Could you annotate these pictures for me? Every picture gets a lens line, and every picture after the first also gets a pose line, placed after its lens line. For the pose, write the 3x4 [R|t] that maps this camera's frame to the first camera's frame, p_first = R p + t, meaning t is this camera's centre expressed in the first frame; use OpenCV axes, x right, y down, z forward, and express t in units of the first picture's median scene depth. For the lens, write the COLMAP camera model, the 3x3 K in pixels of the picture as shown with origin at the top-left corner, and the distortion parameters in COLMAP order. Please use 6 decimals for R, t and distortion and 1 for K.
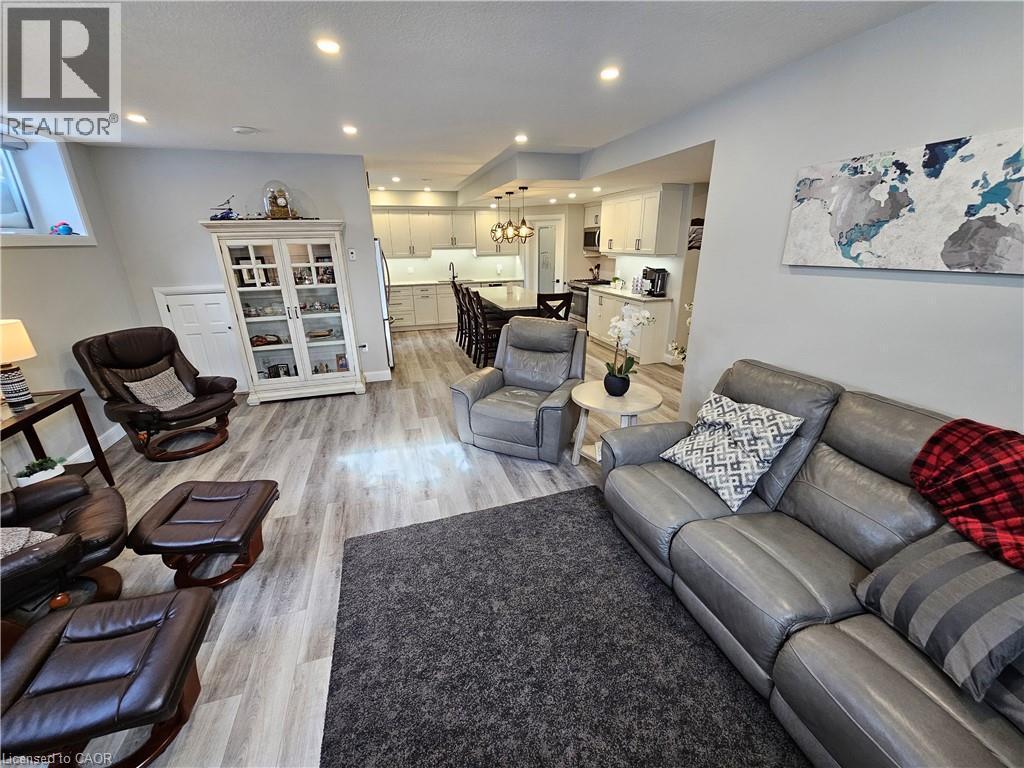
lens RADIAL K [[420.3, 0, 514.9], [0, 420.3, 389.4], [0, 0, 1]] dist [-0.000014, -0.000120]
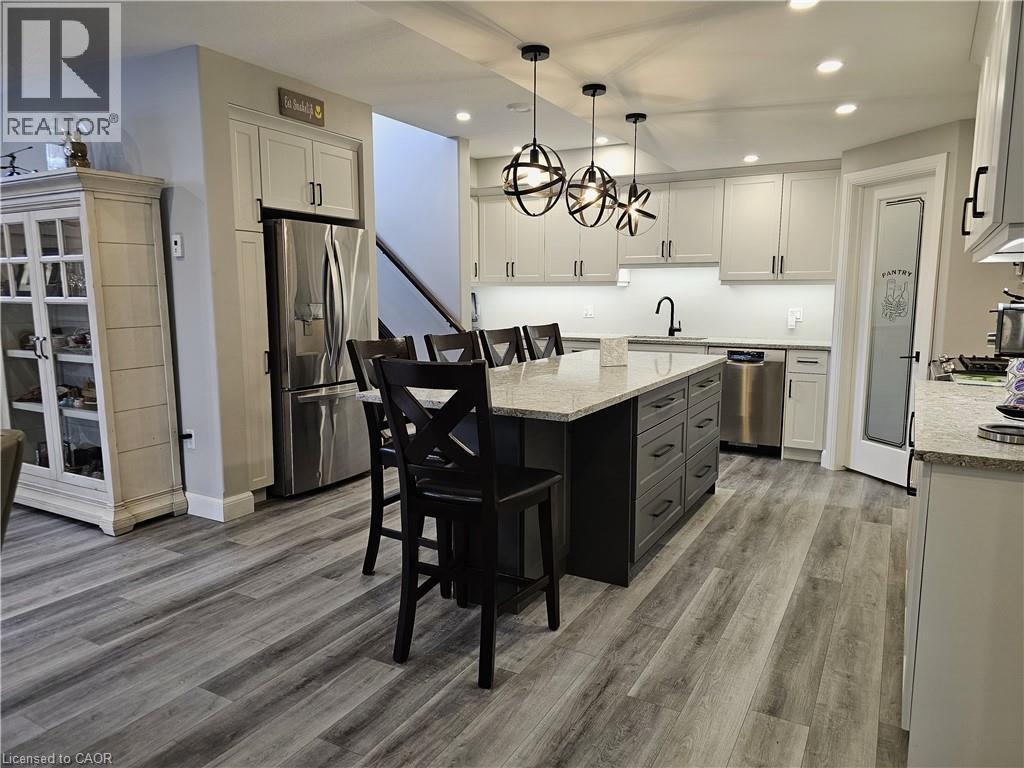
lens RADIAL K [[679.1, 0, 512.0], [0, 679.1, 384.0], [0, 0, 1]] dist [0.004093, -0.000048]
pose [[0.687000, 0.110254, -0.718244, 0.465978], [-0.251847, 0.963286, -0.093022, -0.196194], [0.681619, 0.244793, 0.689545, 0.768197]]
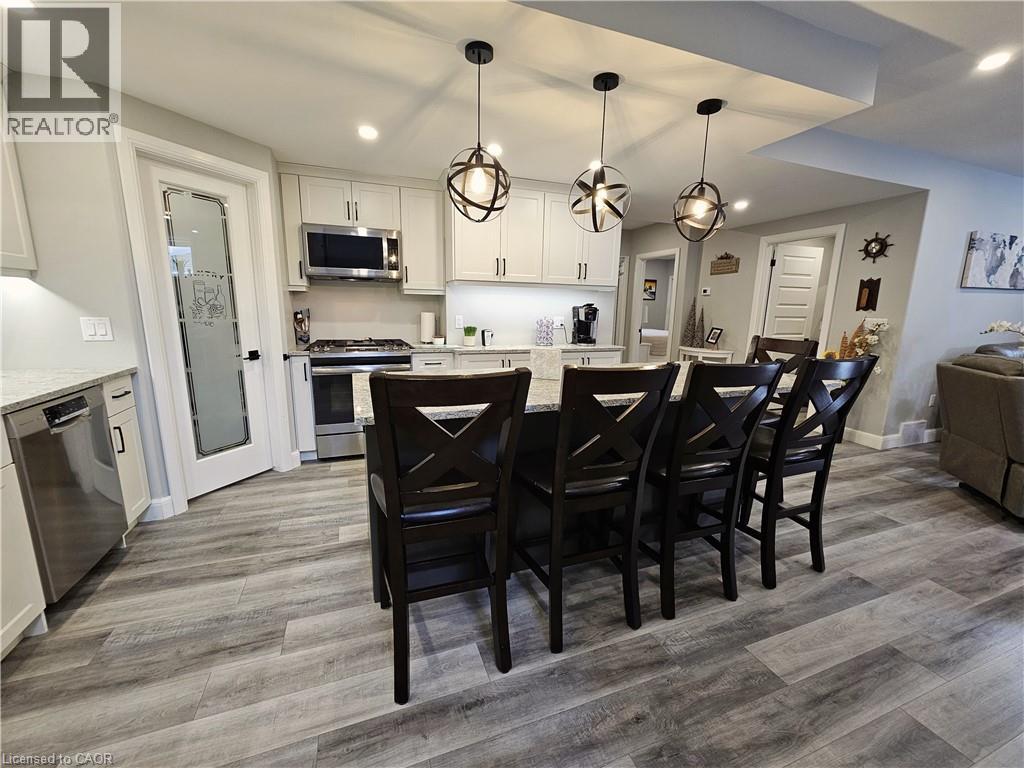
lens RADIAL K [[420.3, 0, 514.9], [0, 420.3, 389.4], [0, 0, 1]] dist [-0.000014, -0.000120]
pose [[-0.068487, -0.181989, 0.980913, -0.462903], [0.317405, 0.928158, 0.194362, -0.405885], [-0.945814, 0.324658, -0.005802, 1.417137]]
